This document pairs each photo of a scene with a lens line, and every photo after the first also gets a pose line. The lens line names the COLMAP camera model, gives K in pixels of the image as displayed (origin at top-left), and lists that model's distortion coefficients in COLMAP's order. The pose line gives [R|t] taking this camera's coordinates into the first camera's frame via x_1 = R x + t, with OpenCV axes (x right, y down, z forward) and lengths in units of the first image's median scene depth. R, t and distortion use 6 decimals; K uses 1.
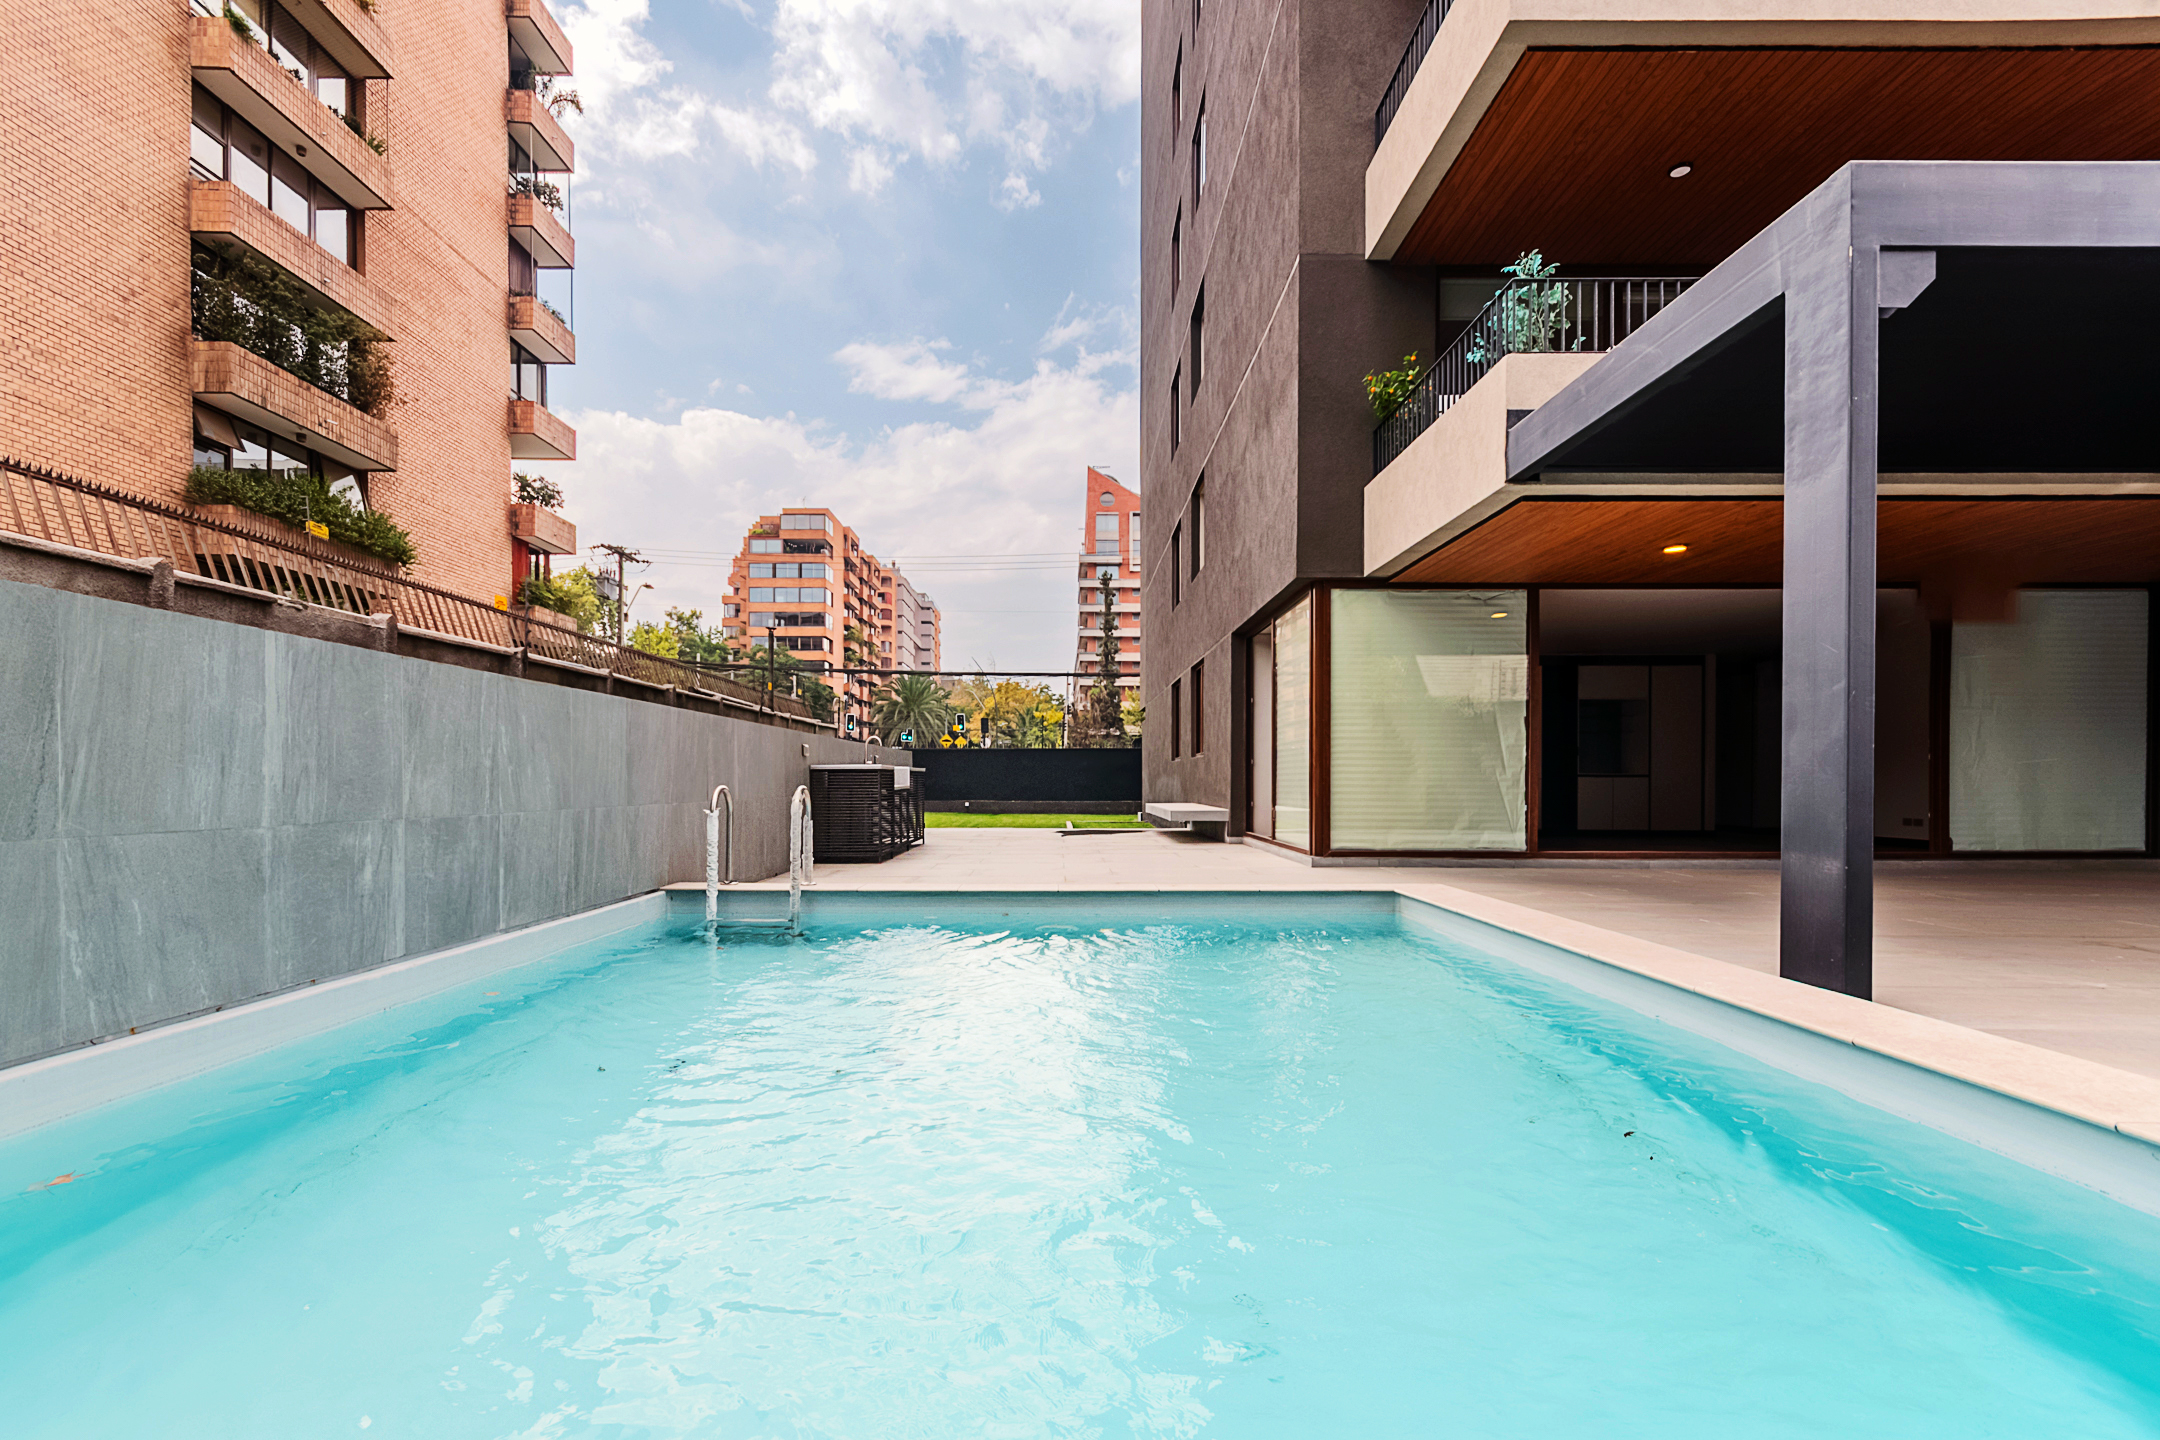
lens RADIAL K [[959.7, 0, 1074.2], [0, 959.7, 814.6], [0, 0, 1]] dist [0.022400, -0.000059]
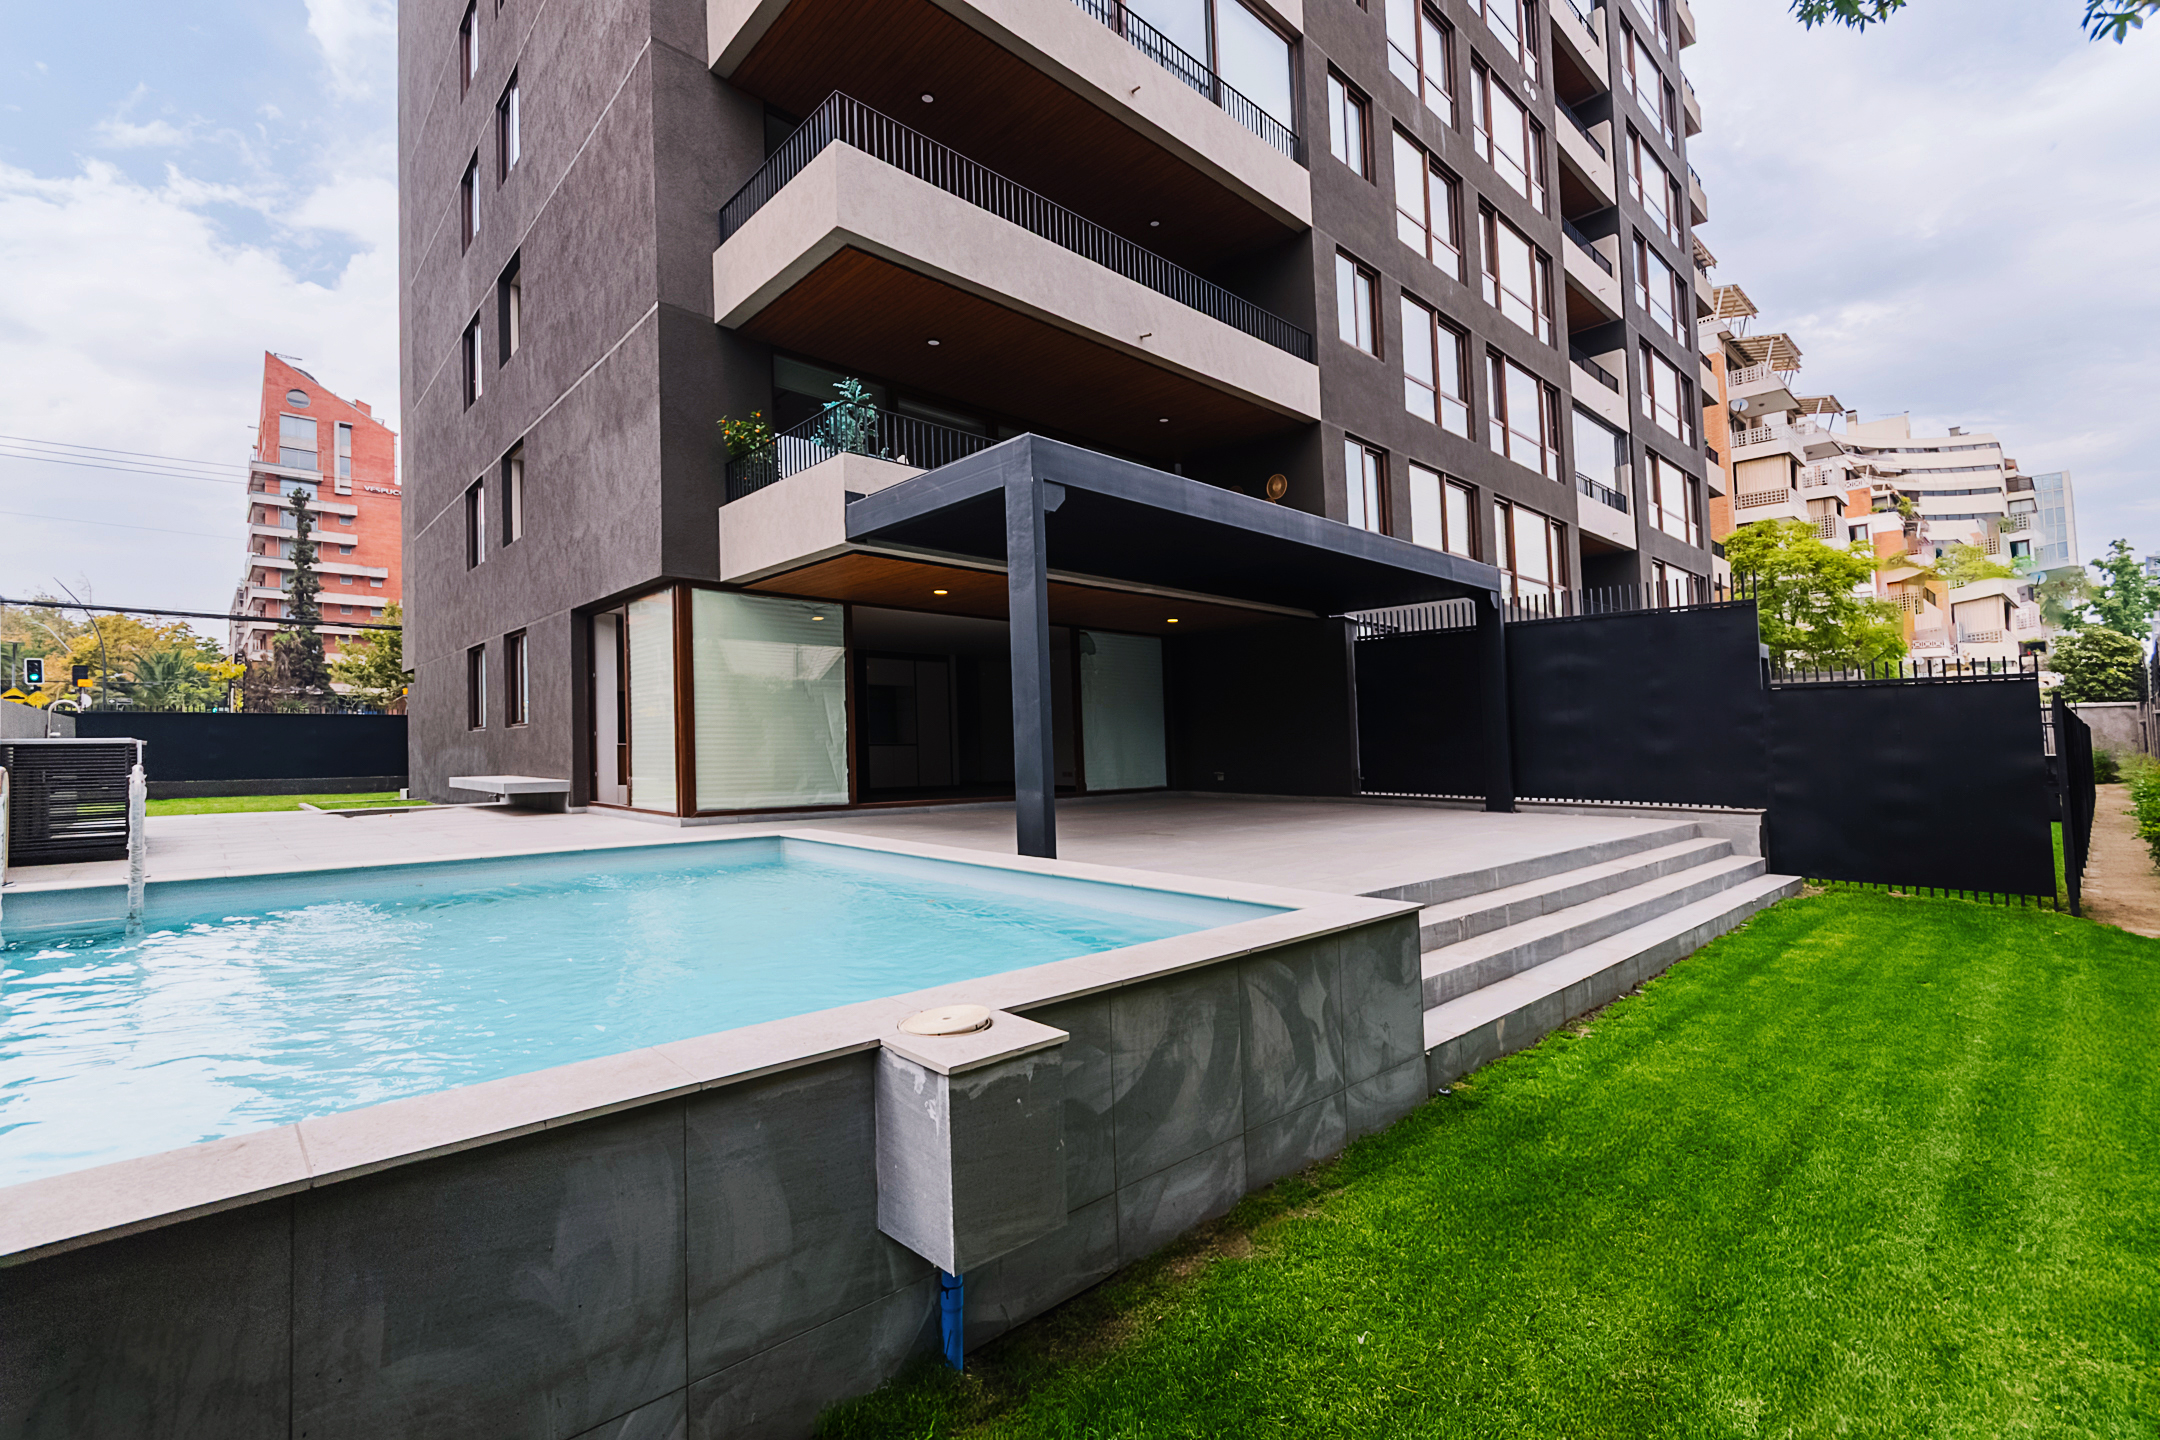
lens RADIAL K [[997.5, 0, 1083.3], [0, 997.5, 769.0], [0, 0, 1]] dist [0.002534, 0.000474]
pose [[0.747864, -0.022679, 0.663464, -0.181291], [0.032114, 0.999482, -0.002035, 0.002890], [-0.663074, 0.022829, 0.748206, -0.211459]]
